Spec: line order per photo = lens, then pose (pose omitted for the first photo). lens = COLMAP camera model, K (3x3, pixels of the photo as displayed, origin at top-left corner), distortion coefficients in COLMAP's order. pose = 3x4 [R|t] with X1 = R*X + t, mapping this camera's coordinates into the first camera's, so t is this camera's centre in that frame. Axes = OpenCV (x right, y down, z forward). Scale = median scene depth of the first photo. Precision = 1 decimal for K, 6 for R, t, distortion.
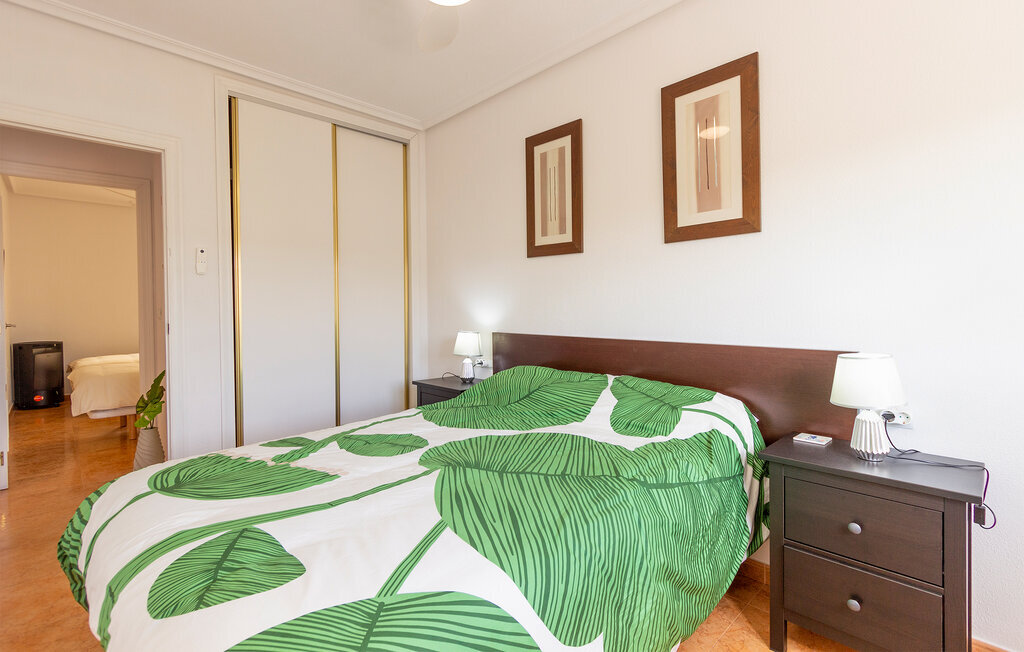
lens RADIAL K [[467.2, 0, 515.7], [0, 467.2, 313.5], [0, 0, 1]] dist [0.001890, 0.000135]
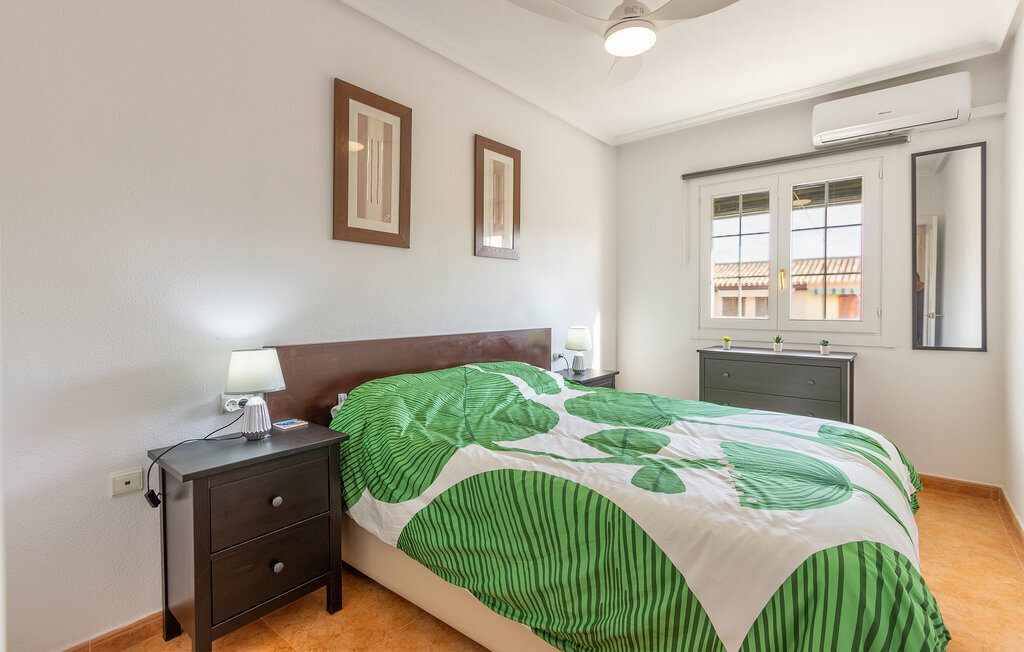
lens RADIAL K [[467.2, 0, 515.7], [0, 467.2, 313.5], [0, 0, 1]] dist [0.001890, 0.000135]
pose [[-0.094495, -0.015519, 0.995404, -0.804798], [0.009875, 0.999815, 0.016525, -0.010664], [-0.995476, 0.011391, -0.094324, 0.847418]]
